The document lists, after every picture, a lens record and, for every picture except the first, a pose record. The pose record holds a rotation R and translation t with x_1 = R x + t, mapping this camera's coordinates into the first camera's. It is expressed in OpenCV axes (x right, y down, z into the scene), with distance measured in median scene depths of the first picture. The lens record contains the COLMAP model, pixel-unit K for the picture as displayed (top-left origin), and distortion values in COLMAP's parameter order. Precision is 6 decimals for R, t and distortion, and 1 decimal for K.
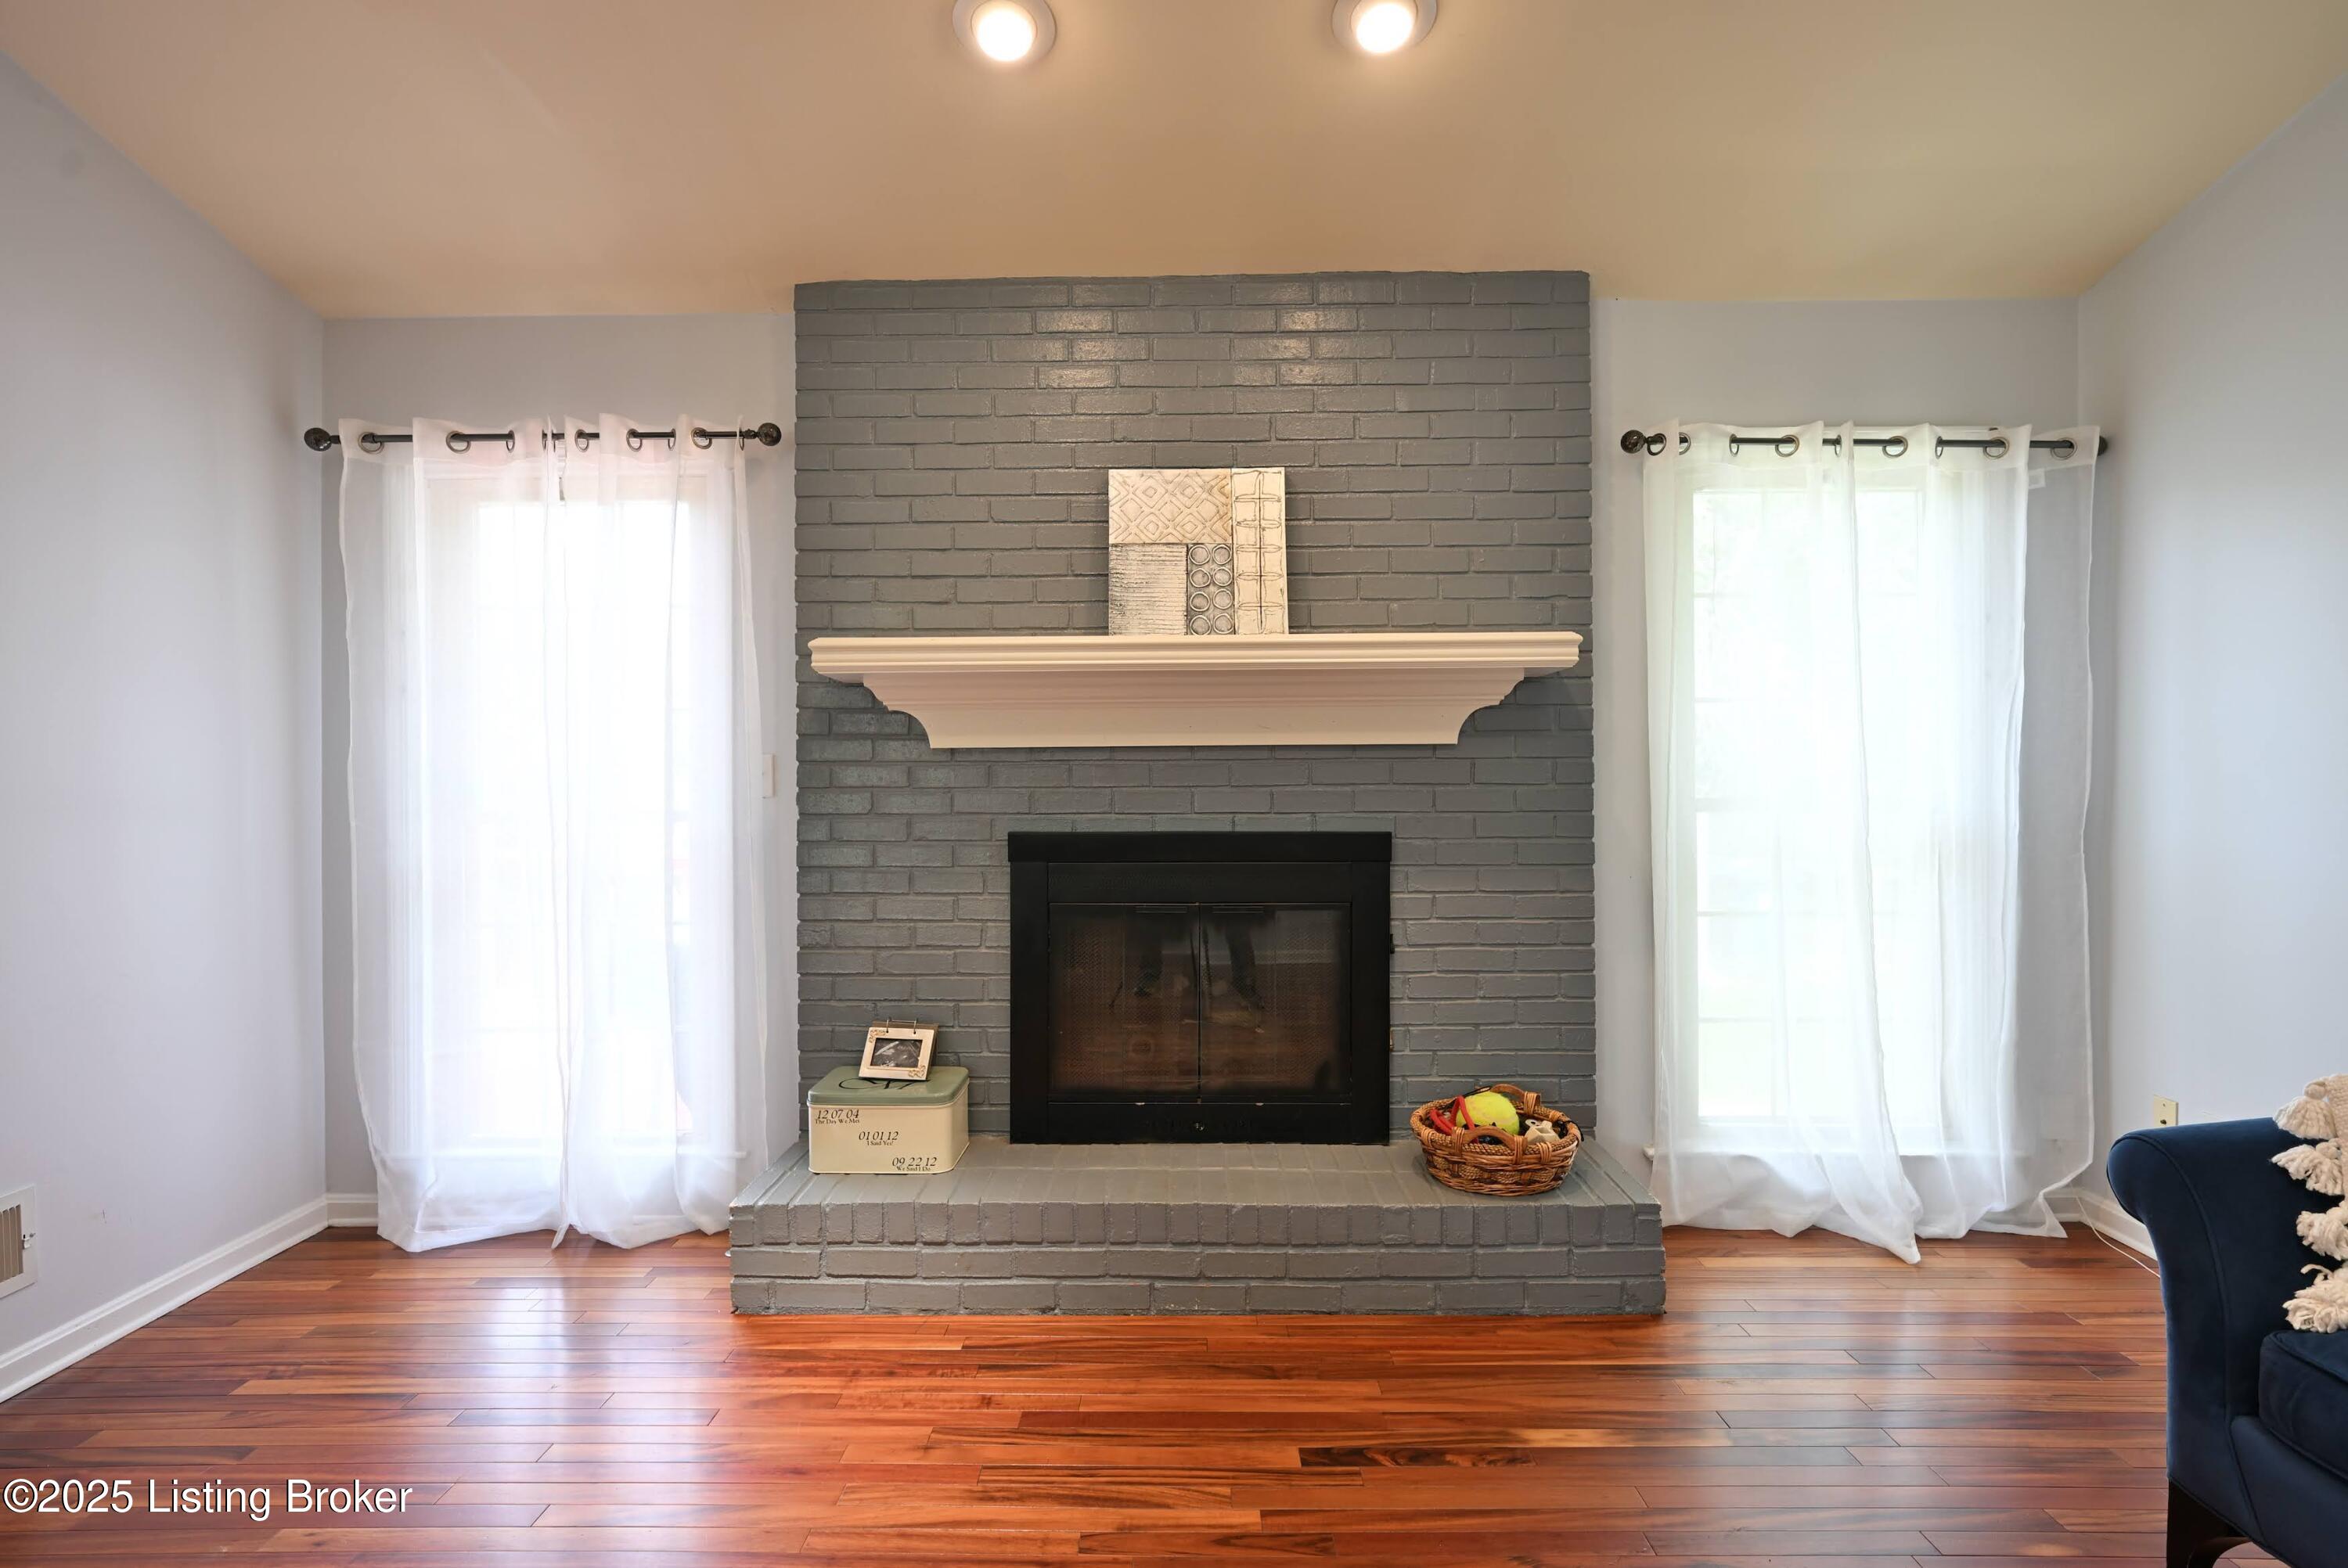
lens RADIAL K [[1147.7, 0, 1169.3], [0, 1147.7, 787.3], [0, 0, 1]] dist [-0.001045, -0.000159]
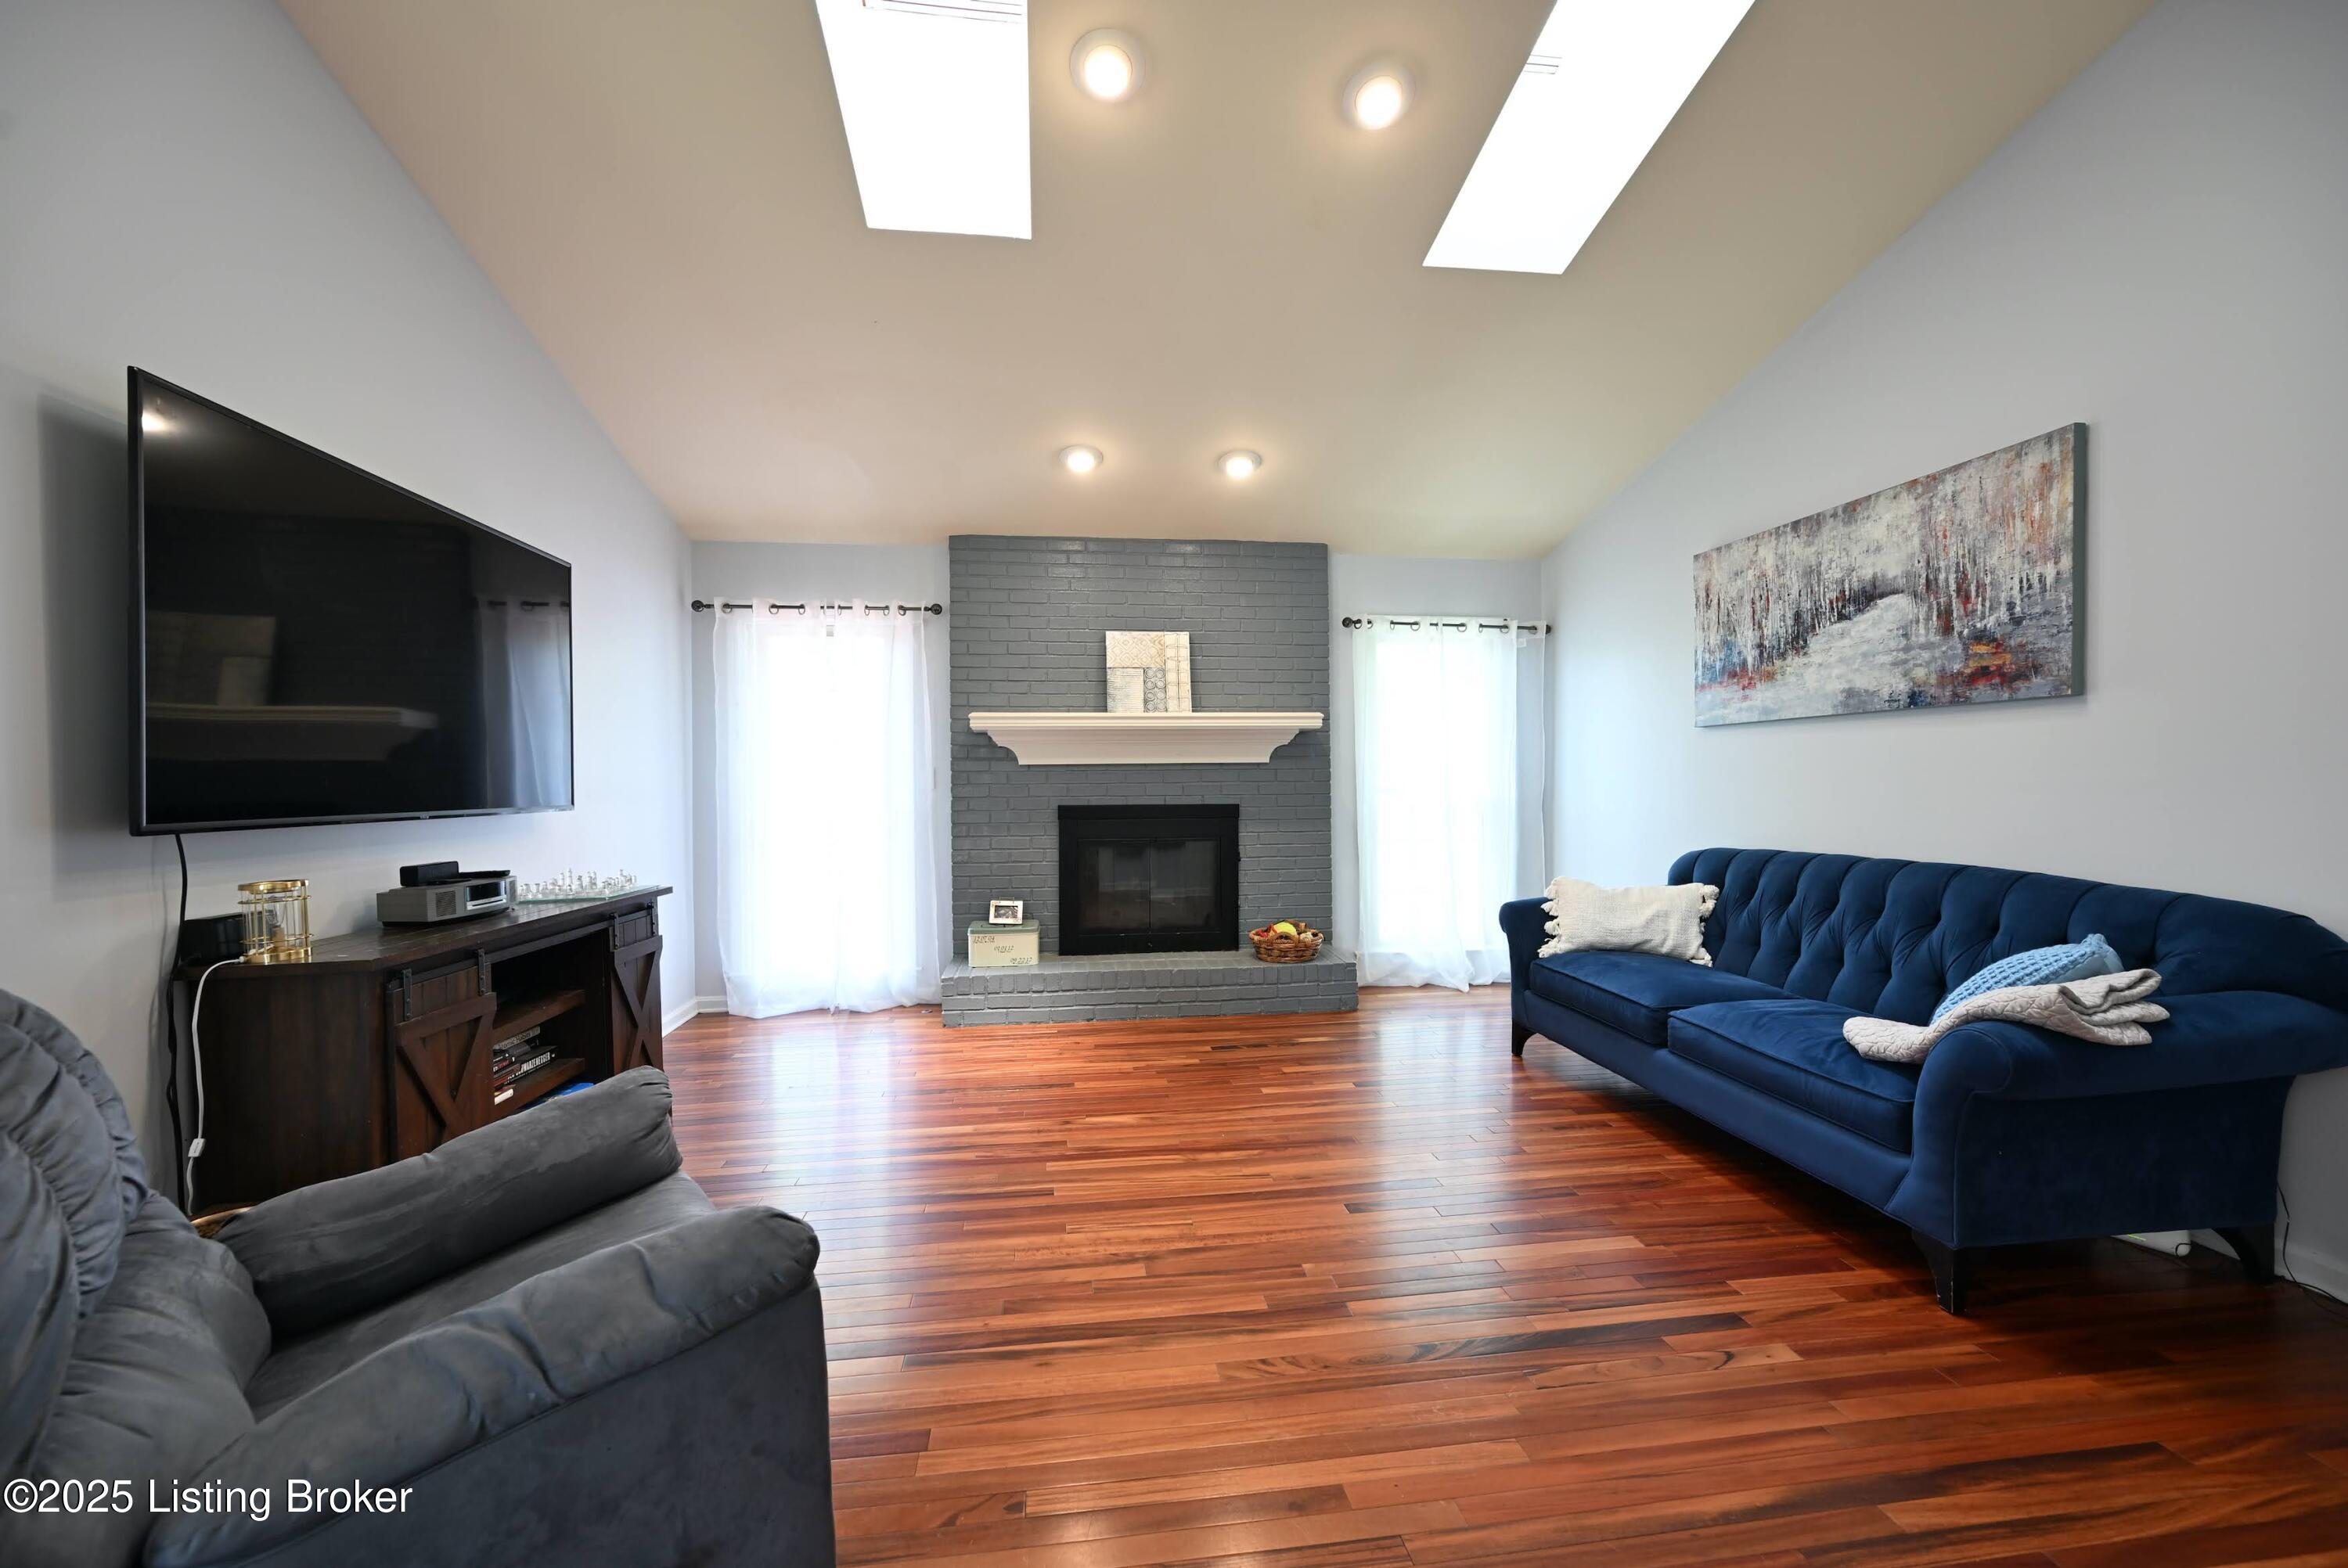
lens RADIAL K [[924.1, 0, 1172.6], [0, 924.1, 789.3], [0, 0, 1]] dist [-0.000073, 0.000177]
pose [[0.988585, -0.004630, 0.150595, -0.186167], [0.004457, 0.999989, 0.001486, 0.008731], [-0.150600, -0.000798, 0.988594, -0.676349]]
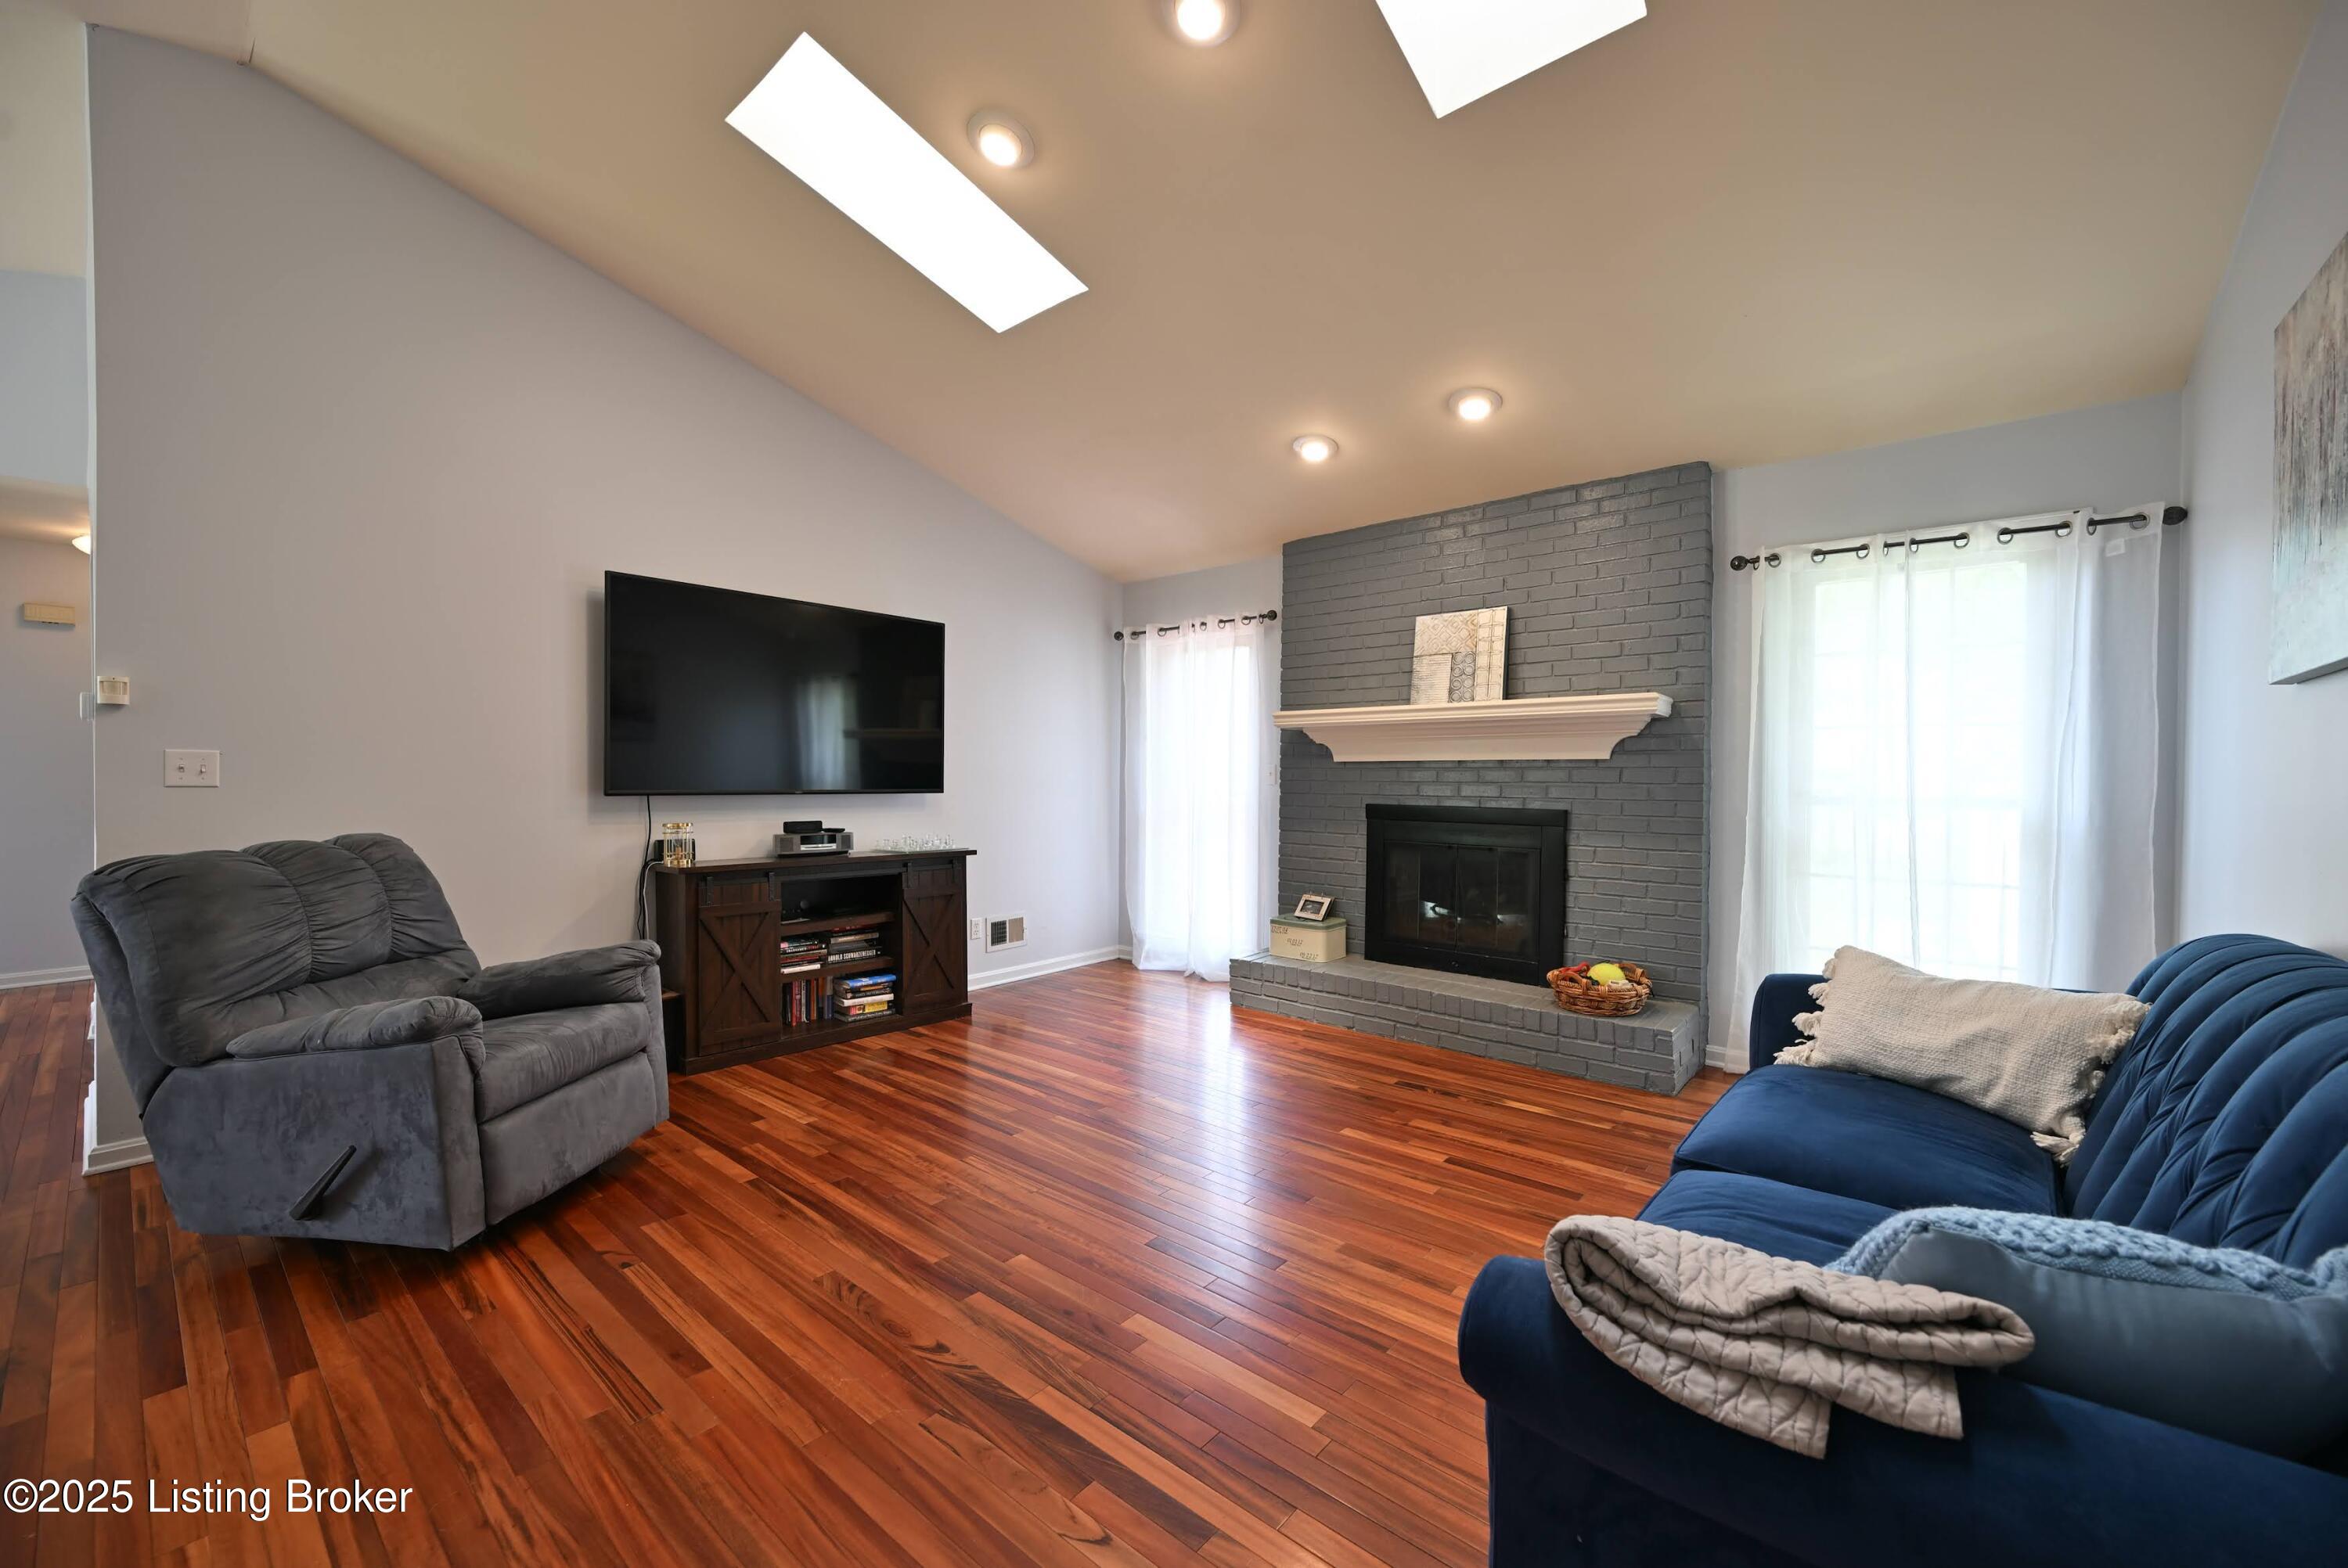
lens RADIAL K [[924.1, 0, 1172.6], [0, 924.1, 789.3], [0, 0, 1]] dist [-0.000073, 0.000177]
pose [[0.767586, 0.018904, -0.640667, 0.629248], [-0.016538, 0.999816, 0.009688, 0.003966], [0.640732, 0.003159, 0.767758, -0.448890]]
